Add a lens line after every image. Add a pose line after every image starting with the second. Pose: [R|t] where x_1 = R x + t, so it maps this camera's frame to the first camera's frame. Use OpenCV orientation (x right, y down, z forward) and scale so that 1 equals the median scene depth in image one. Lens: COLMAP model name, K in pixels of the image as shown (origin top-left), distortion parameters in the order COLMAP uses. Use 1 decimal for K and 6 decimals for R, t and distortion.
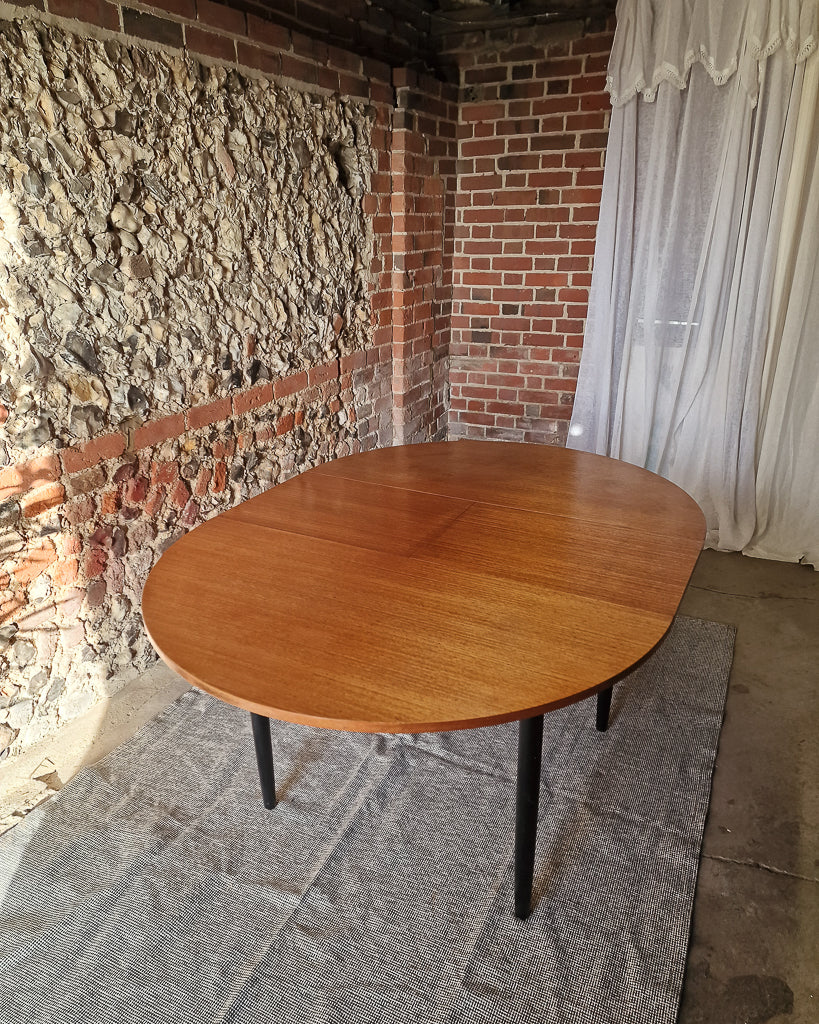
lens RADIAL K [[722.5, 0, 404.2], [0, 722.5, 523.2], [0, 0, 1]] dist [0.076103, -0.075244]
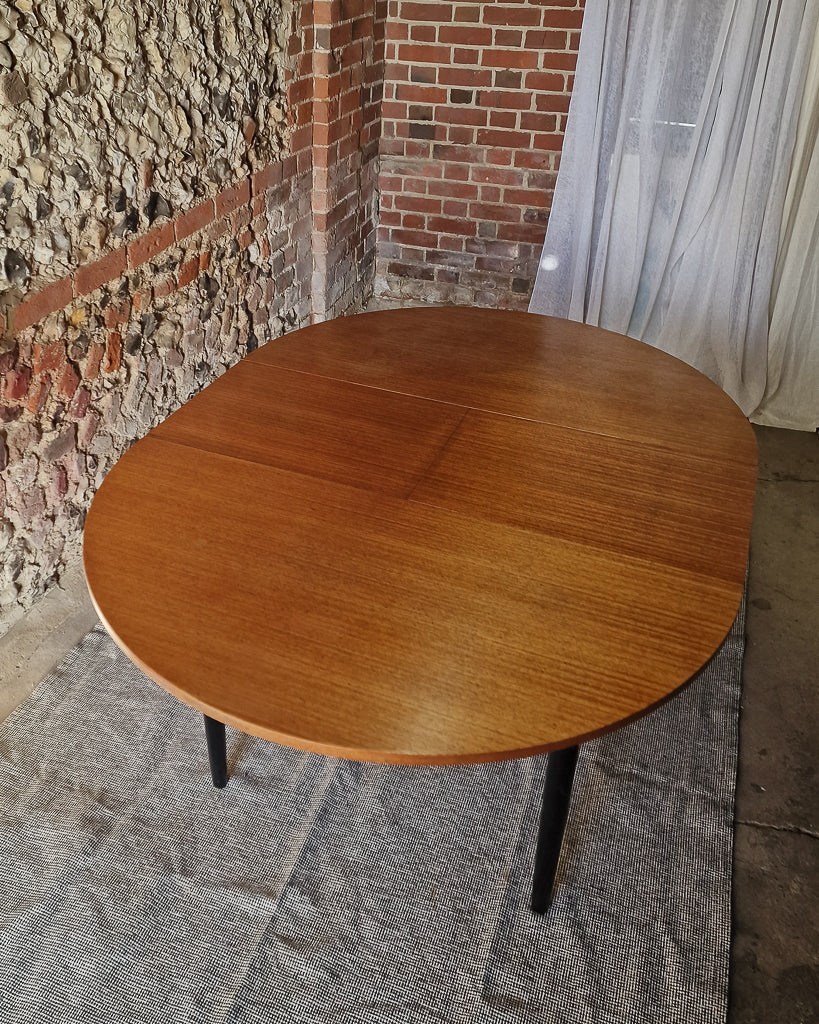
lens RADIAL K [[933.6, 0, 349.9], [0, 933.6, 425.6], [0, 0, 1]] dist [0.071855, -0.067722]
pose [[0.996428, -0.017788, 0.082557, -0.094827], [0.008555, 0.993798, 0.110874, -0.100147], [-0.084017, -0.109771, 0.990400, -0.008381]]
